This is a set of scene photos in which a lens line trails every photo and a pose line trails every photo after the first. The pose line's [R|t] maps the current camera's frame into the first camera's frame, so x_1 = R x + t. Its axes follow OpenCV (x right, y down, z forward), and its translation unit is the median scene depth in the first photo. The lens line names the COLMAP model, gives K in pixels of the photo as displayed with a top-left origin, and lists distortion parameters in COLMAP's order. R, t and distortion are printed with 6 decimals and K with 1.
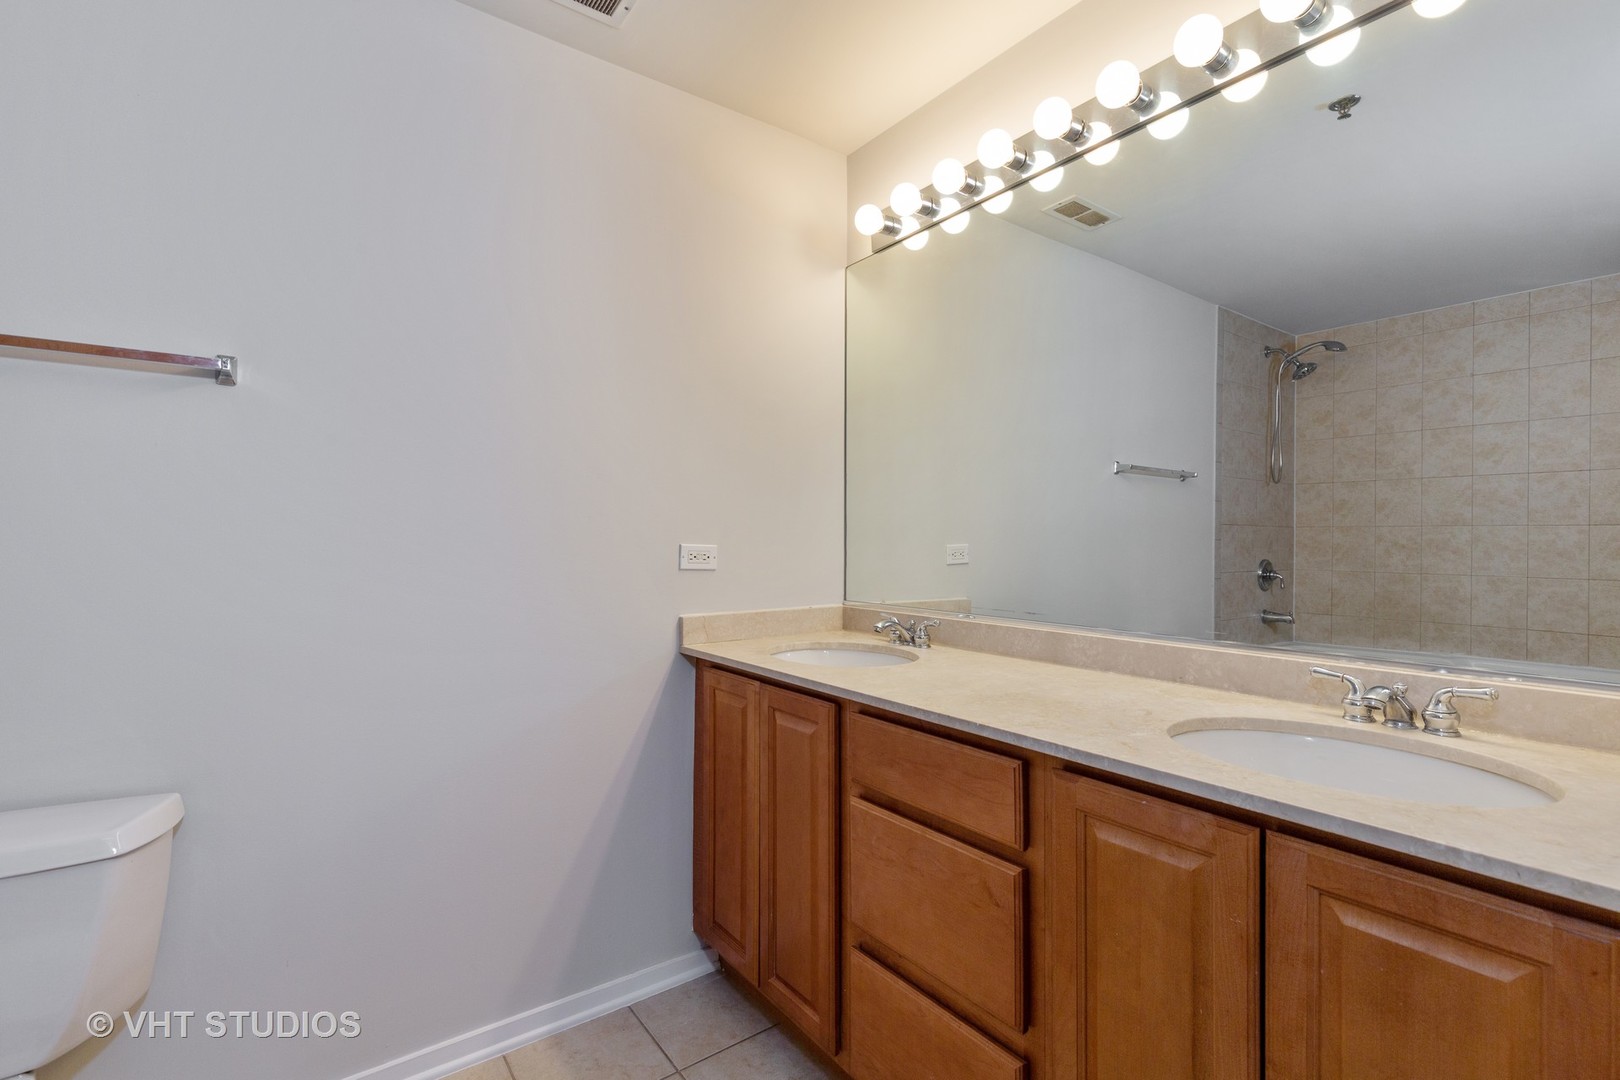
lens RADIAL K [[732.3, 0, 803.8], [0, 732.3, 540.5], [0, 0, 1]] dist [0.010307, -0.003000]
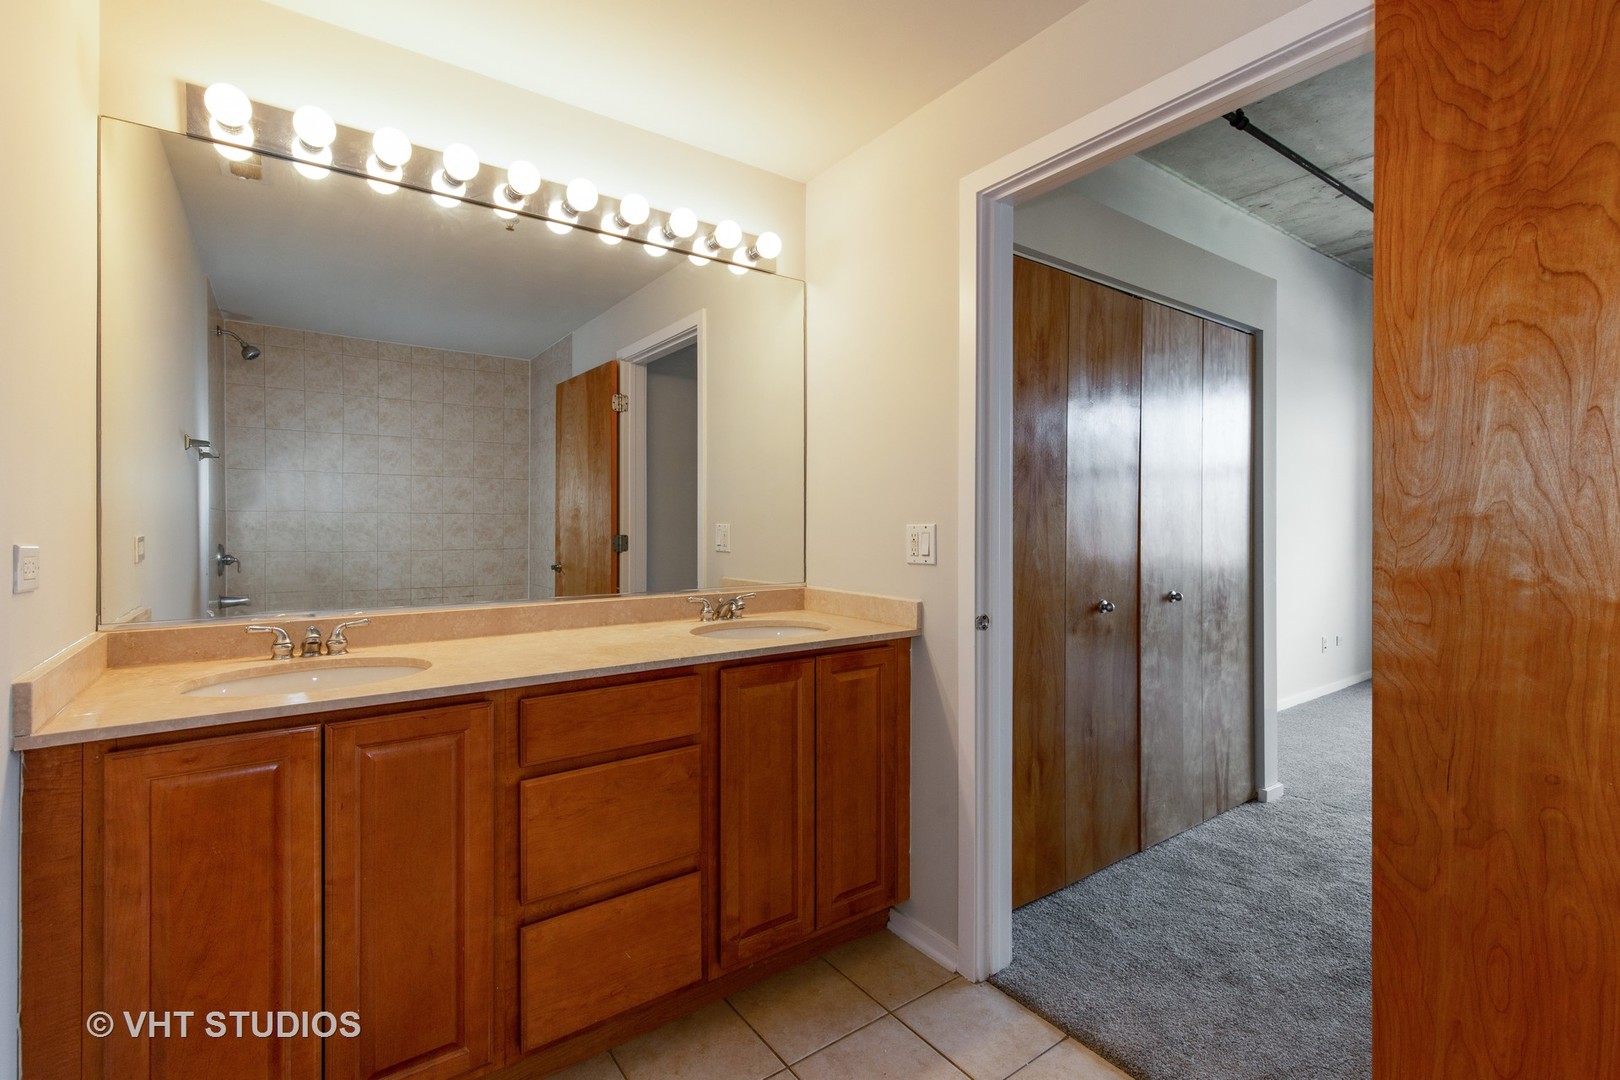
lens RADIAL K [[732.3, 0, 804.1], [0, 732.3, 530.0], [0, 0, 1]] dist [0.010307, -0.003000]
pose [[0.001889, -0.011692, 0.999930, -0.403926], [-0.000577, 0.999931, 0.011693, -0.005720], [-0.999998, -0.000599, 0.001882, 0.258297]]
